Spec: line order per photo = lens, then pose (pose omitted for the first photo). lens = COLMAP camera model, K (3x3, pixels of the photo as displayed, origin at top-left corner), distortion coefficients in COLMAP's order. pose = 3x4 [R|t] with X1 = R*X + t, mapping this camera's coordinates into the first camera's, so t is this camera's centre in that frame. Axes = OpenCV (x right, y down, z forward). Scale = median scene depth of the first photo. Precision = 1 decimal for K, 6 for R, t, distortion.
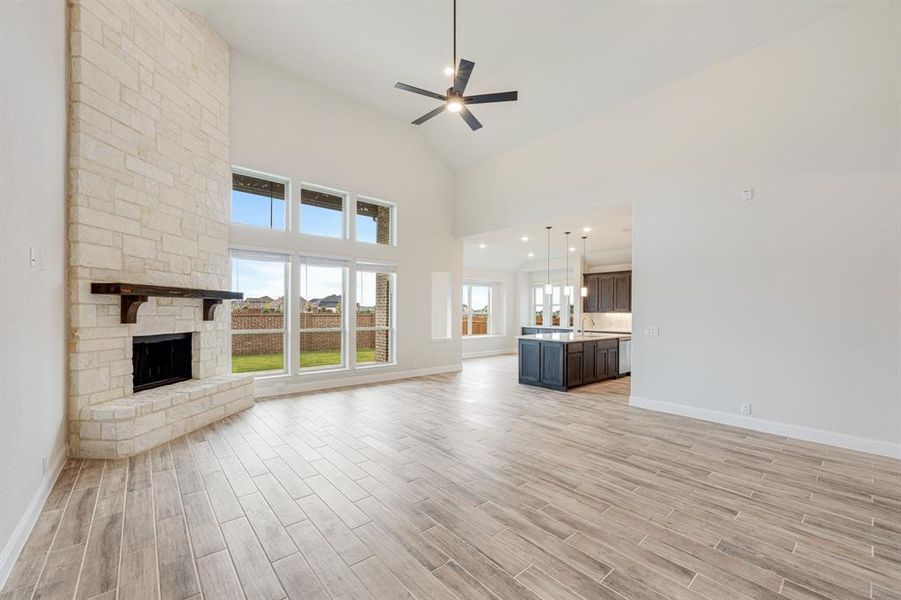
lens RADIAL K [[363.0, 0, 453.3], [0, 363.0, 311.1], [0, 0, 1]] dist [-0.003647, -0.000268]
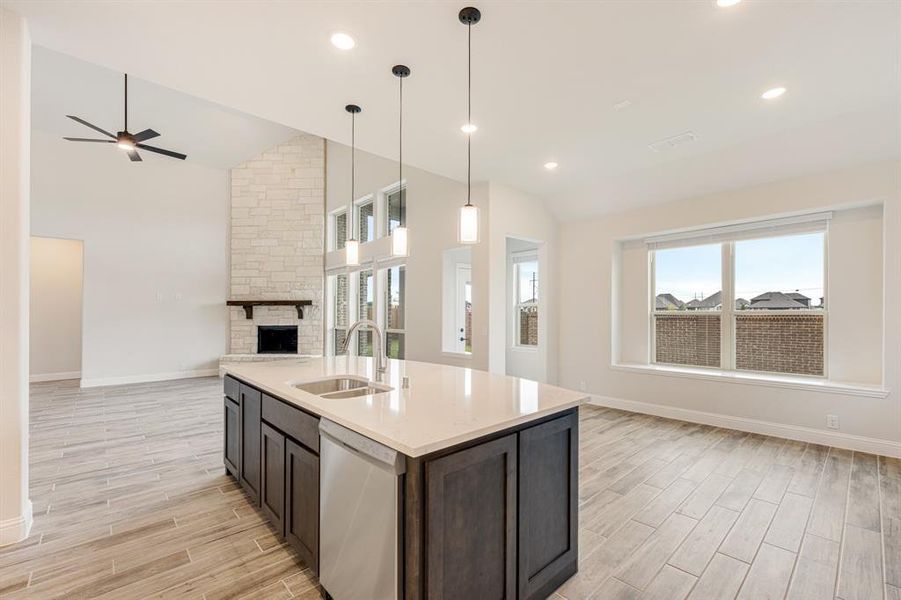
lens RADIAL K [[380.1, 0, 453.1], [0, 380.1, 311.3], [0, 0, 1]] dist [-0.000865, -0.000276]
pose [[0.030501, -0.014582, -0.999428, 1.284658], [0.004806, 0.999884, -0.014442, 0.024929], [0.999523, -0.004363, 0.030567, 2.001714]]
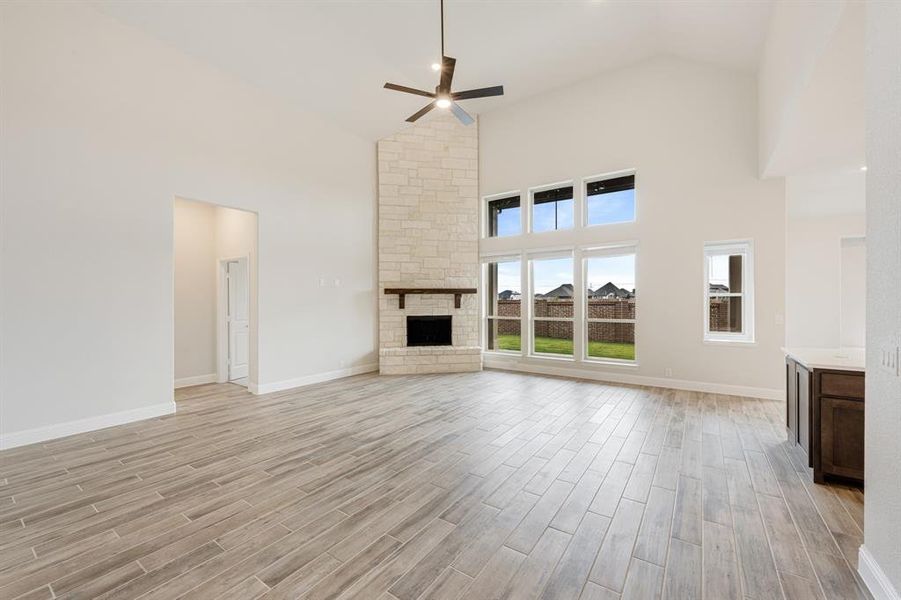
lens RADIAL K [[363.9, 0, 450.5], [0, 363.9, 300.0], [0, 0, 1]] dist [-0.001113, -0.000111]
pose [[0.246764, -0.010749, -0.969016, 0.975065], [0.006028, 0.999936, -0.009557, 0.007191], [0.969057, -0.003483, 0.246813, 0.729544]]
